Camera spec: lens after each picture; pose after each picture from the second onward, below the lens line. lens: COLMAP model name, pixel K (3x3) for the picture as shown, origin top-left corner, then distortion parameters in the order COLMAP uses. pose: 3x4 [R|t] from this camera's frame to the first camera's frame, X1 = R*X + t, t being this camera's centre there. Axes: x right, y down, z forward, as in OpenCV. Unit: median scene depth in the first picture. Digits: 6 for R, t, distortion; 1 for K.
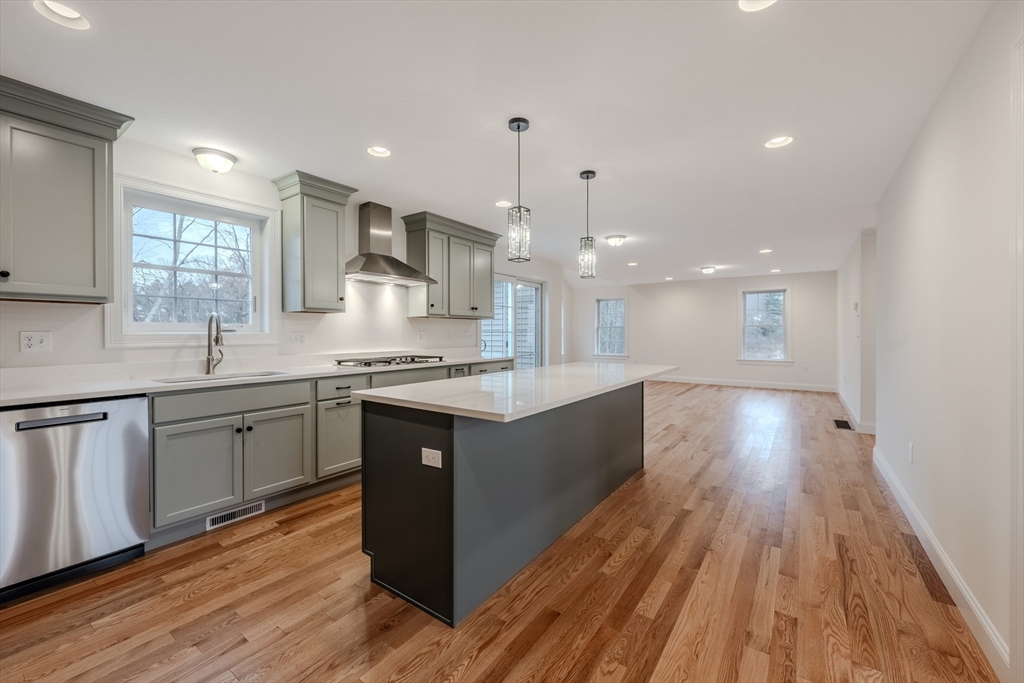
lens RADIAL K [[406.4, 0, 509.1], [0, 406.4, 337.2], [0, 0, 1]] dist [-0.002384, -0.000130]
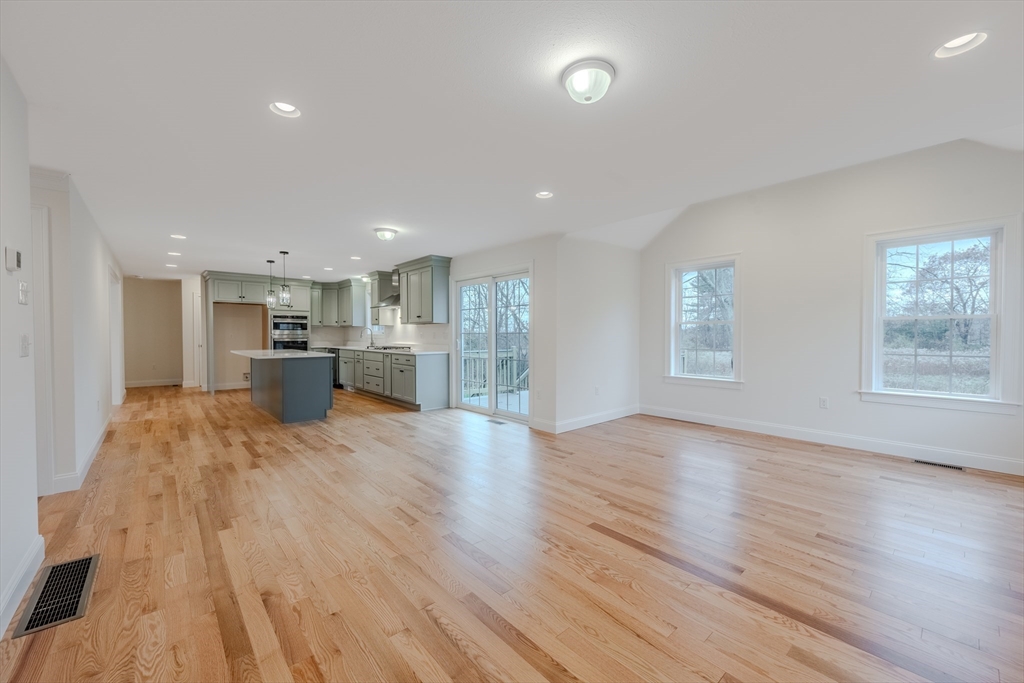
lens RADIAL K [[406.4, 0, 517.7], [0, 406.4, 337.2], [0, 0, 1]] dist [-0.002384, -0.000130]
pose [[-0.219795, 0.004045, -0.975538, 1.497410], [-0.015050, 0.999858, 0.007537, -0.018688], [0.975430, 0.016339, -0.219703, 2.039544]]
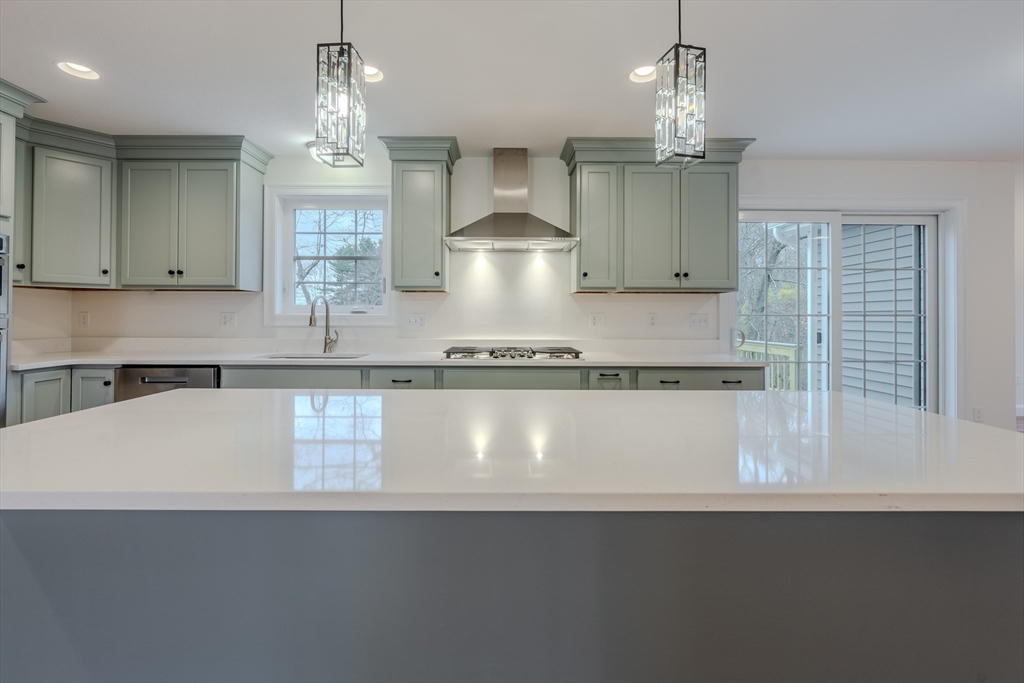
lens RADIAL K [[430.3, 0, 506.0], [0, 430.3, 308.1], [0, 0, 1]] dist [0.002820, -0.000277]
pose [[0.589181, -0.013593, -0.807887, 0.336417], [-0.014351, 0.999525, -0.027284, -0.001691], [0.807874, 0.027669, 0.588706, 0.528507]]
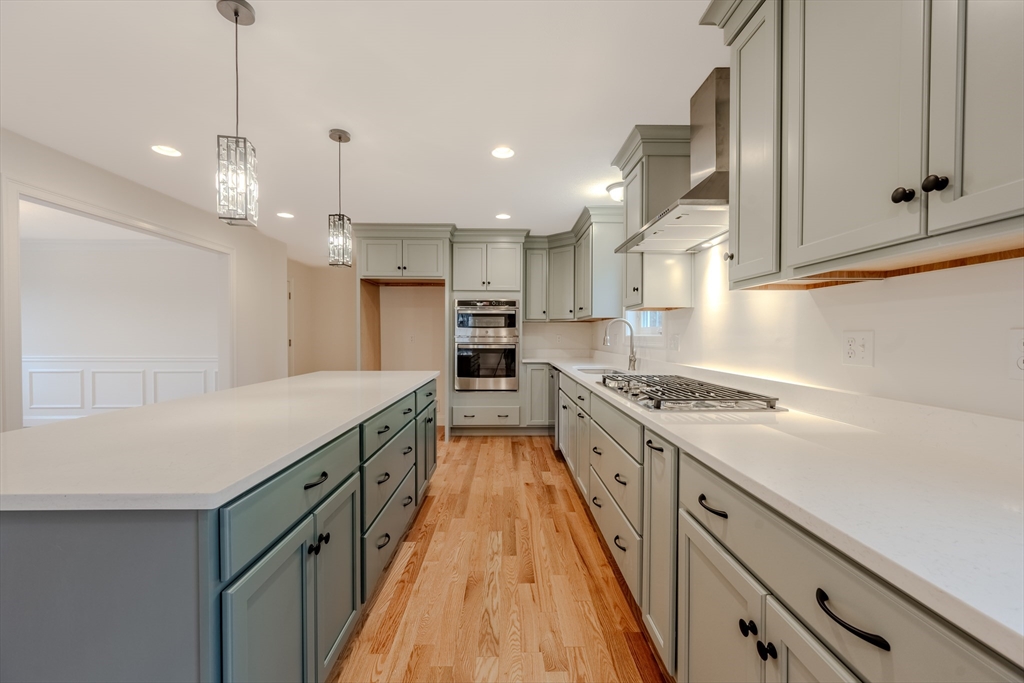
lens RADIAL K [[406.4, 0, 510.2], [0, 406.4, 342.1], [0, 0, 1]] dist [-0.002384, -0.000130]
pose [[-0.807436, 0.005476, -0.589930, 0.183918], [-0.012844, 0.999557, 0.026857, -0.013350], [0.589816, 0.029262, -0.807007, 1.291545]]
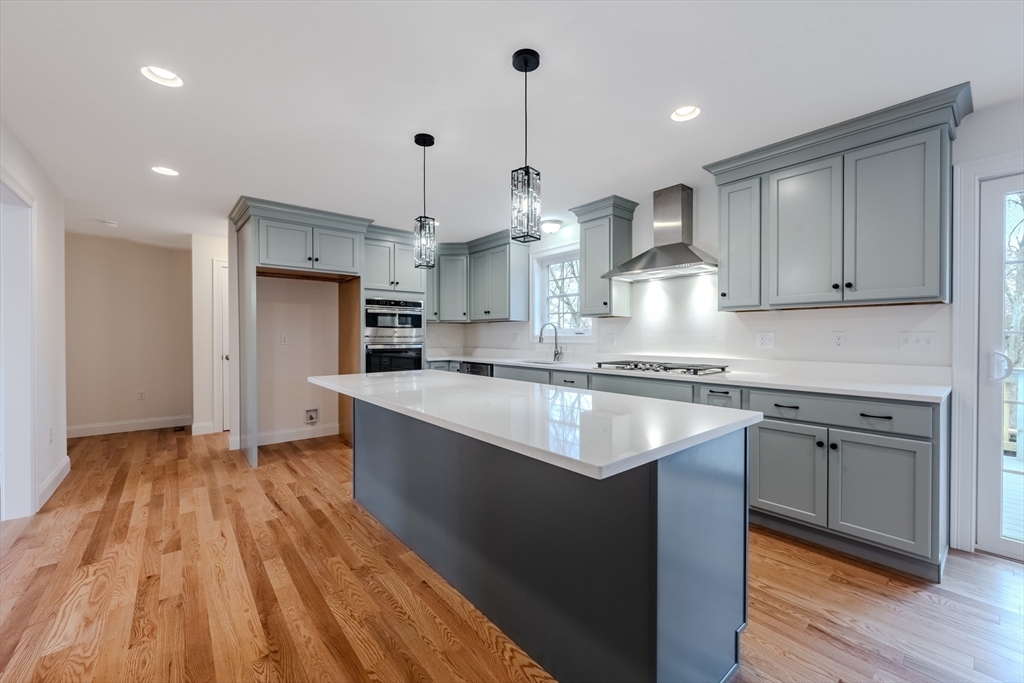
lens RADIAL K [[406.4, 0, 516.6], [0, 406.4, 335.9], [0, 0, 1]] dist [-0.002384, -0.000130]
pose [[-0.239464, -0.000672, -0.970905, 0.613997], [-0.013190, 0.999910, 0.002561, -0.006469], [0.970816, 0.013419, -0.239451, 0.910045]]
